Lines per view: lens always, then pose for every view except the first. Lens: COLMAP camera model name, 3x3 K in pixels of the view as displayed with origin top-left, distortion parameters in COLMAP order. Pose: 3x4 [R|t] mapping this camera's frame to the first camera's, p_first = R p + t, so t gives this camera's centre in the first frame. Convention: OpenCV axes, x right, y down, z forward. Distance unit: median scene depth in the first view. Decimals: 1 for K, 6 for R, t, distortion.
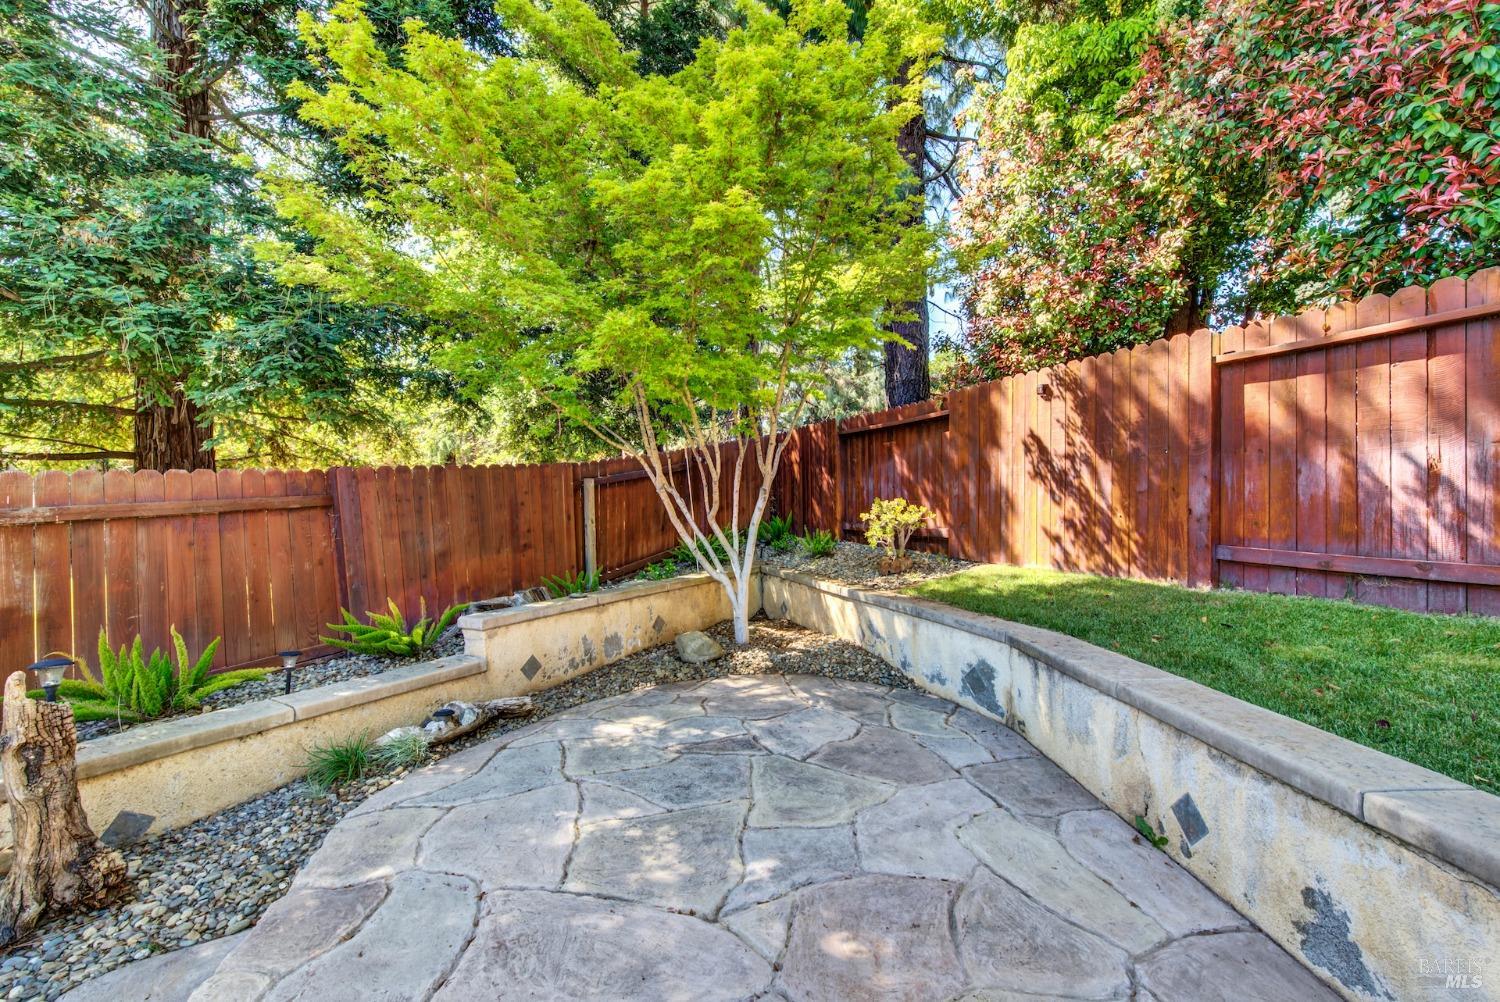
lens RADIAL K [[601.6, 0, 753.1], [0, 601.6, 512.2], [0, 0, 1]] dist [0.014536, -0.007443]
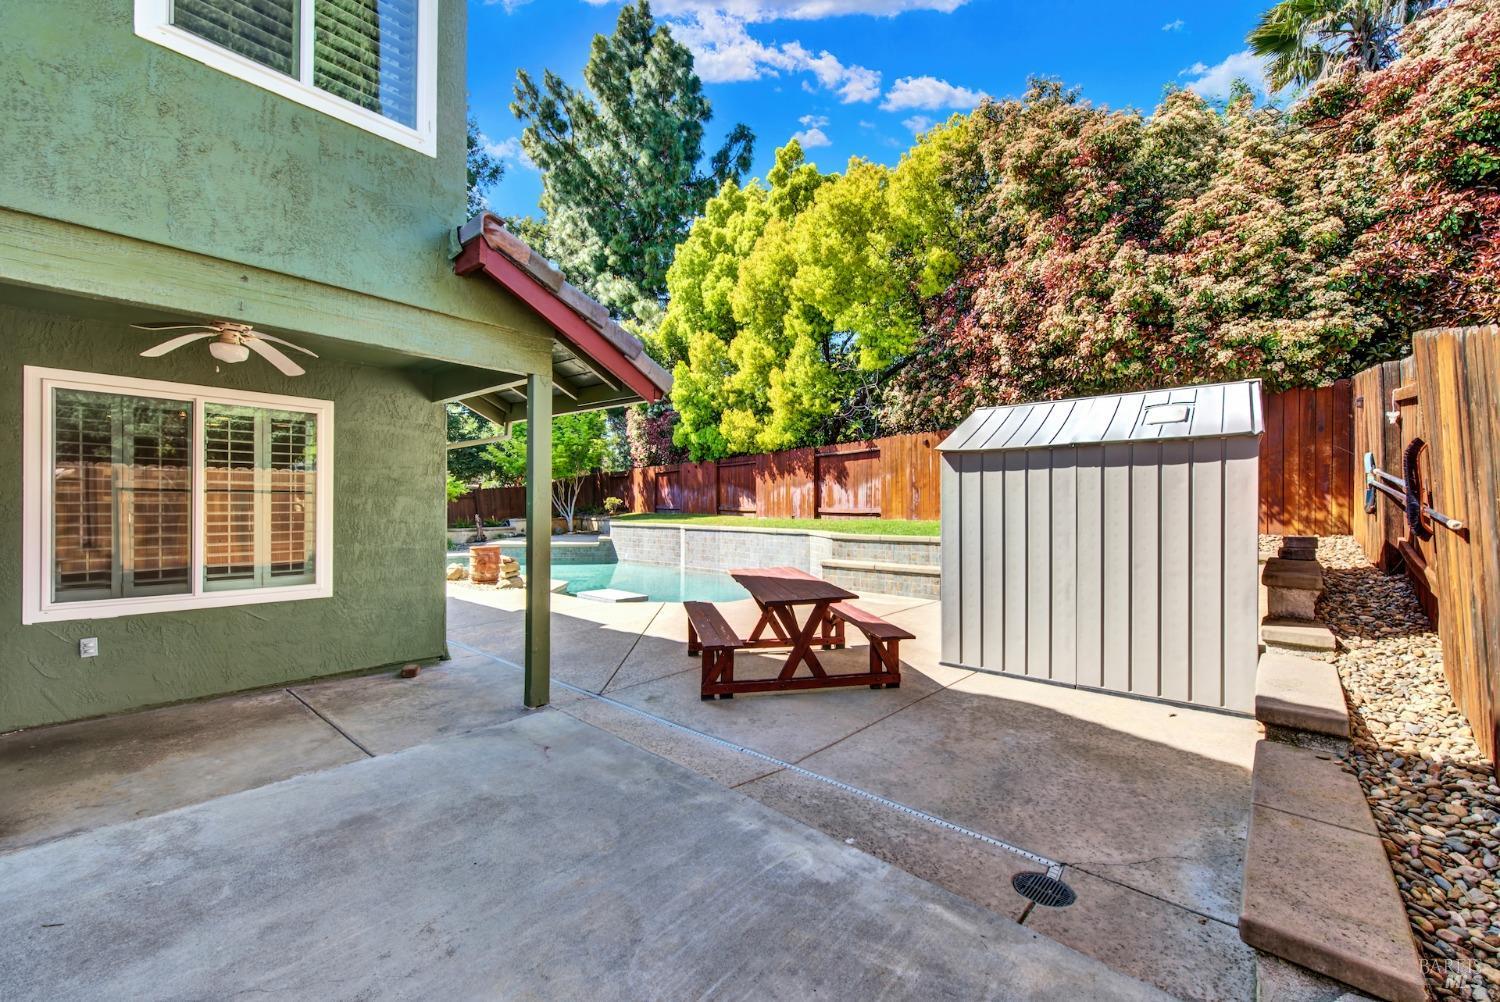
lens RADIAL K [[598.9, 0, 755.3], [0, 598.9, 507.2], [0, 0, 1]] dist [0.005338, -0.002192]
pose [[0.983851, 0.005226, 0.178912, 0.570611], [-0.002951, 0.999911, -0.012981, 0.115368], [-0.178964, 0.012243, 0.983779, -3.785227]]
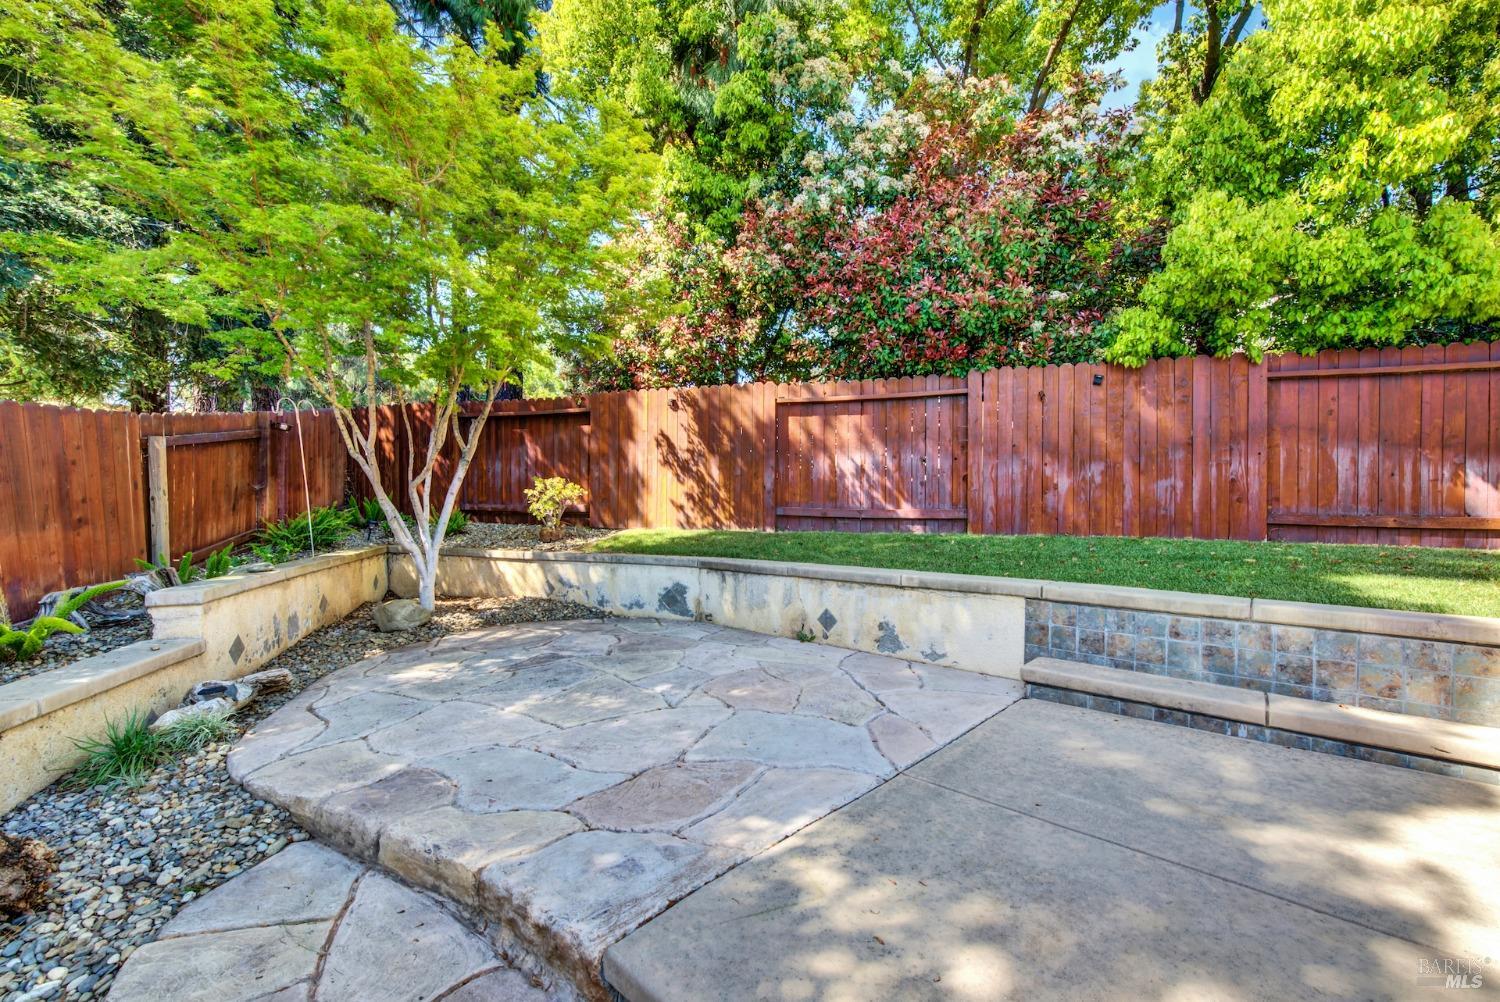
lens RADIAL K [[599.5, 0, 755.2], [0, 599.5, 509.3], [0, 0, 1]] dist [0.004499, -0.002618]
pose [[0.677819, 0.002198, 0.735226, -0.454303], [0.002447, 0.999983, -0.005246, 0.059409], [-0.735225, 0.005355, 0.677802, -0.108584]]
